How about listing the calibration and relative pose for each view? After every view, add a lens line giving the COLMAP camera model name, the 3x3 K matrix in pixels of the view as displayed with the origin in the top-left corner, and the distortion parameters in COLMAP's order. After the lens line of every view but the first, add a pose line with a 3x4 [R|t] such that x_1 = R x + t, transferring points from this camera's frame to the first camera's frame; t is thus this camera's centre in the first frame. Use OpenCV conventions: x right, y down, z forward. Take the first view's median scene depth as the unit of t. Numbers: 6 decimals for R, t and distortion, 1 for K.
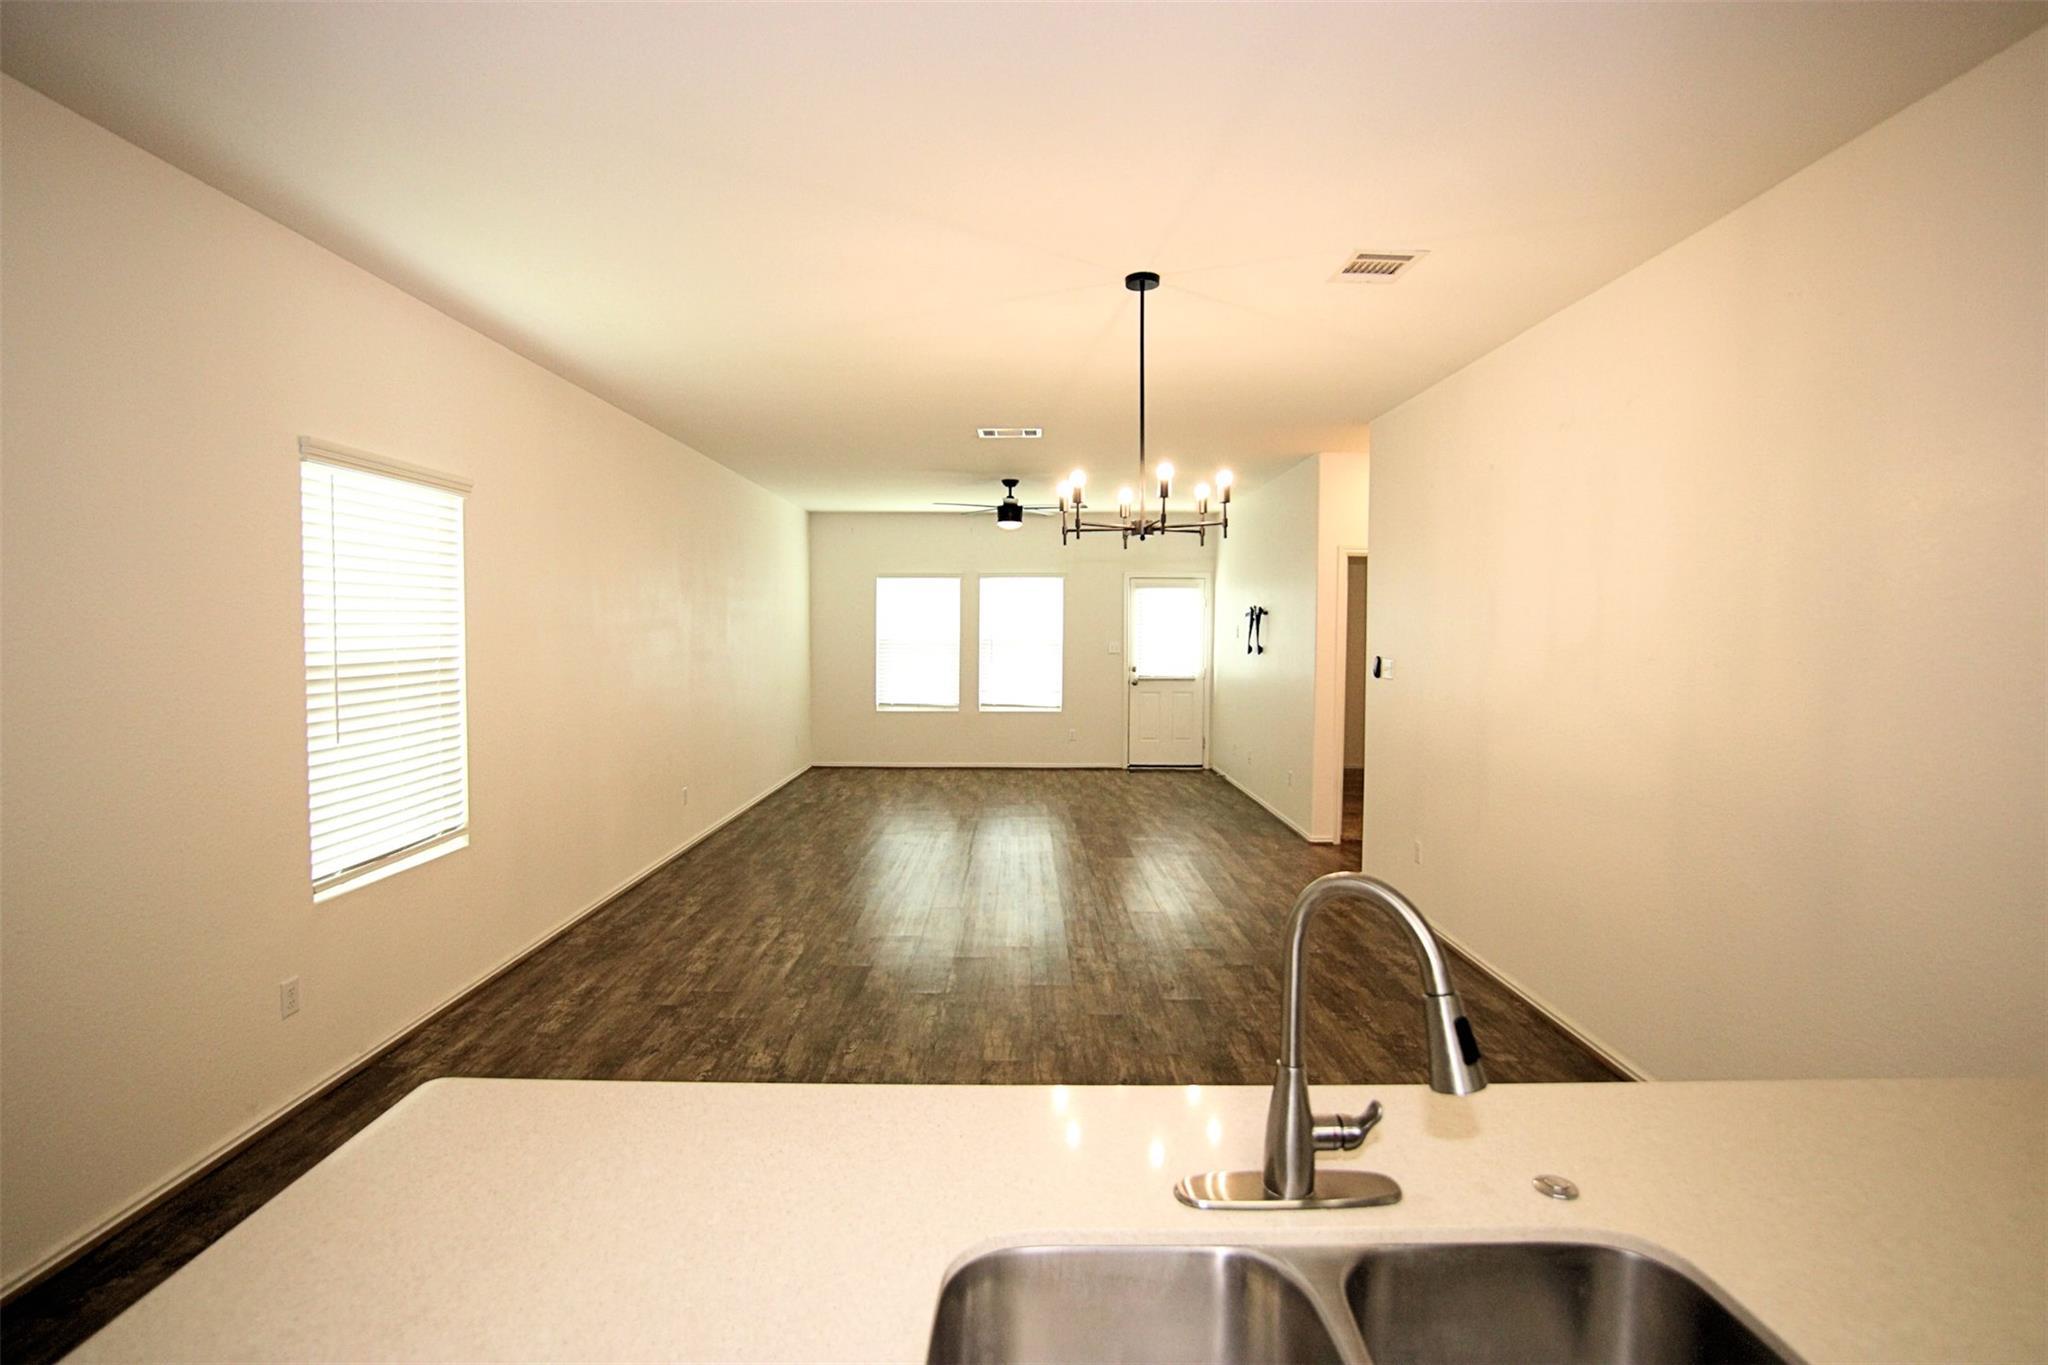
lens RADIAL K [[978.9, 0, 1017.6], [0, 978.9, 679.6], [0, 0, 1]] dist [-0.024792, 0.001703]
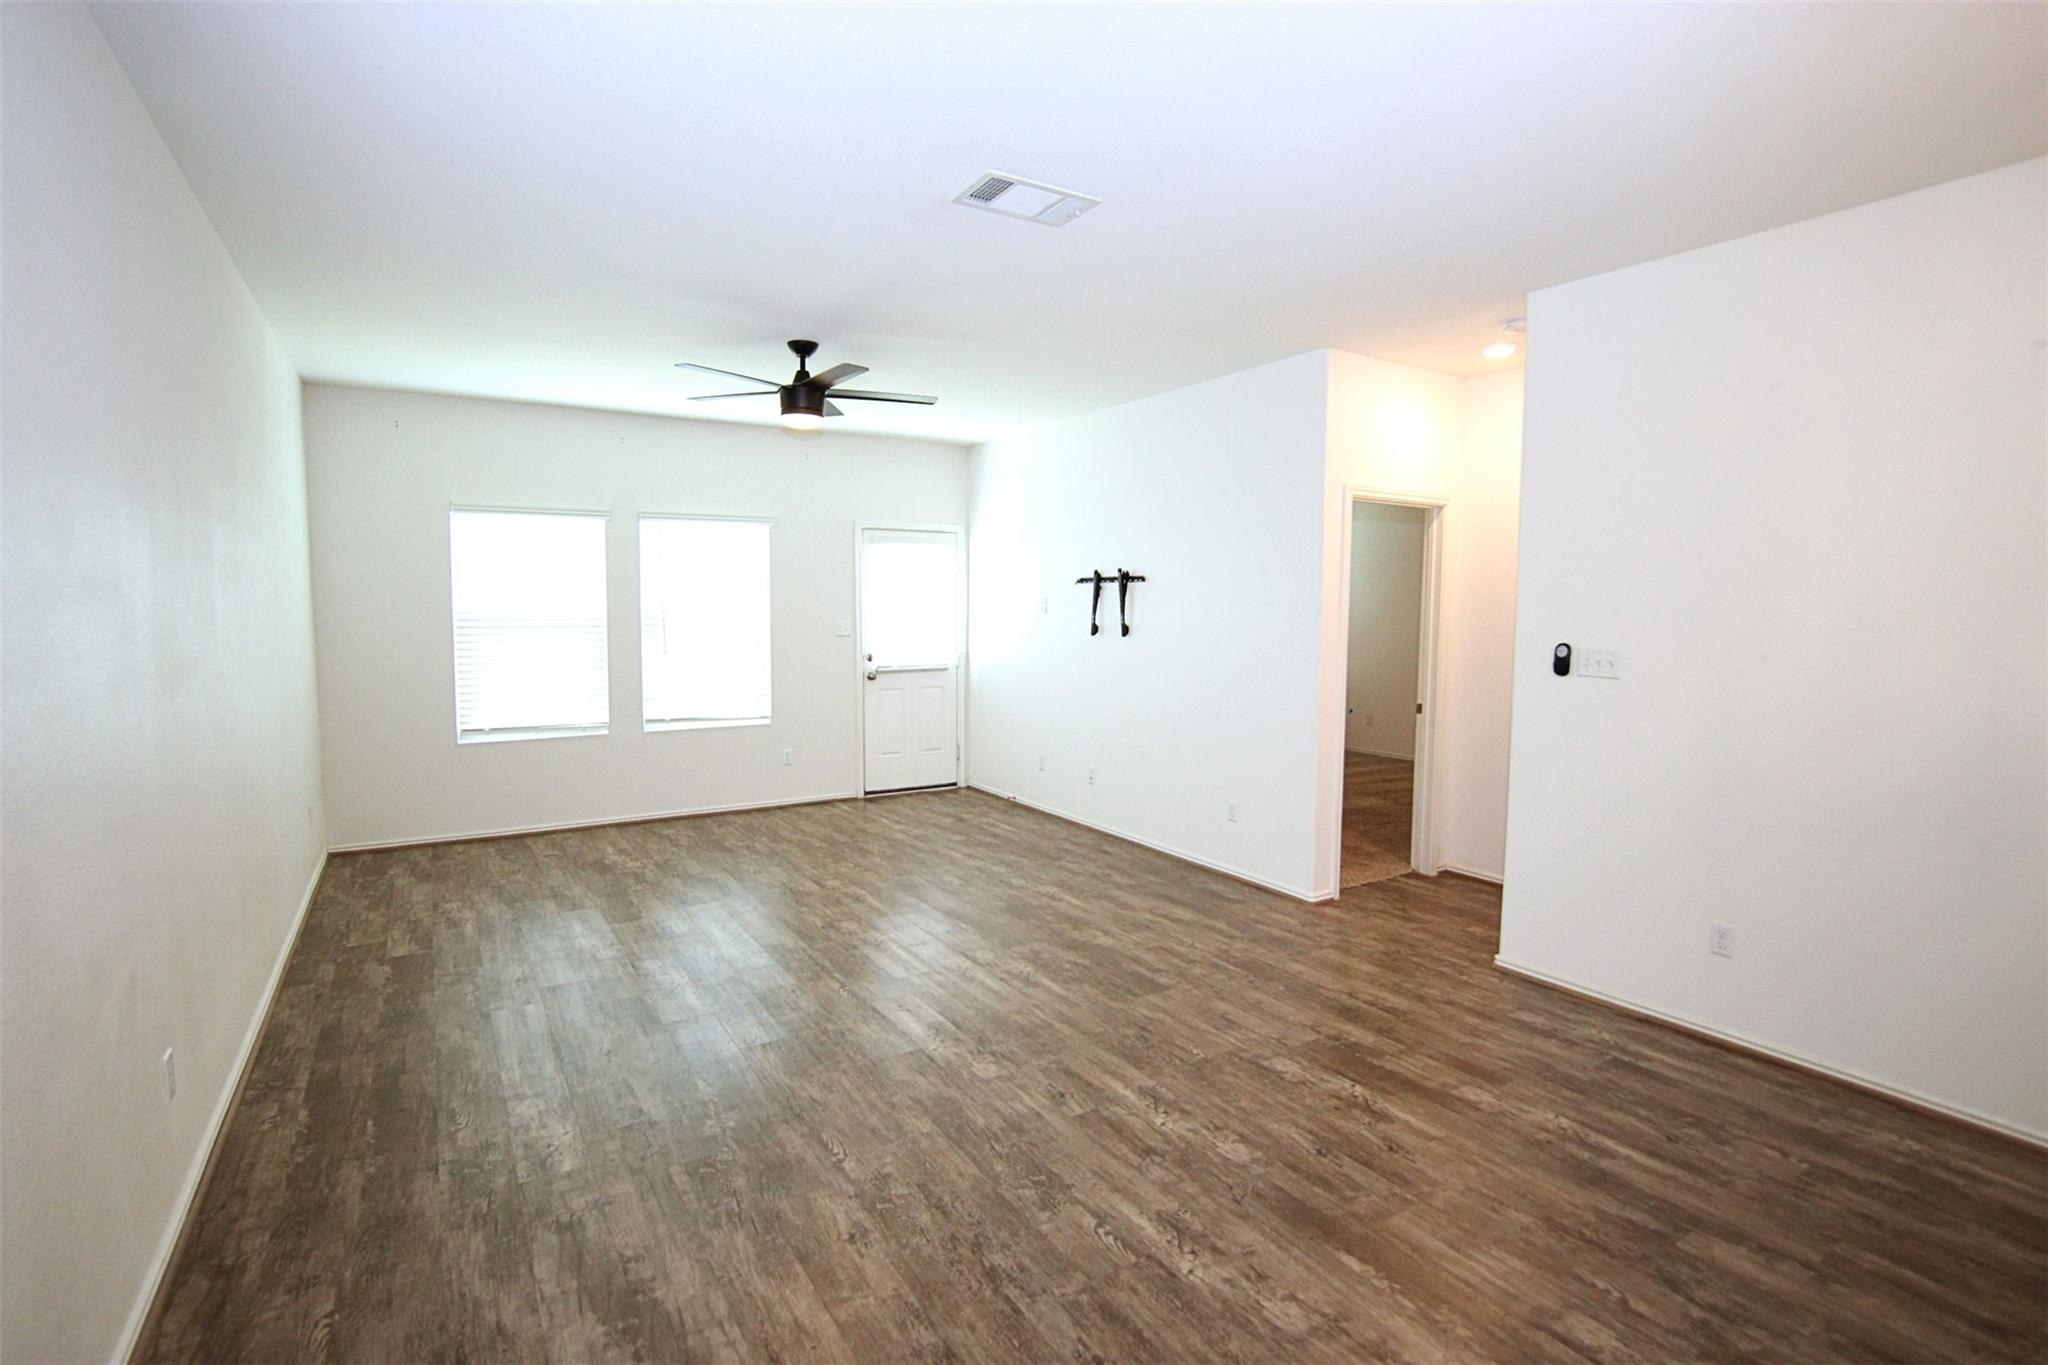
lens RADIAL K [[978.9, 0, 1032.5], [0, 978.9, 681.2], [0, 0, 1]] dist [-0.024792, 0.001703]
pose [[0.845779, -0.042180, 0.531863, -0.160537], [0.026517, 0.998961, 0.037054, -0.016793], [-0.532874, -0.017236, 0.846019, 0.336642]]
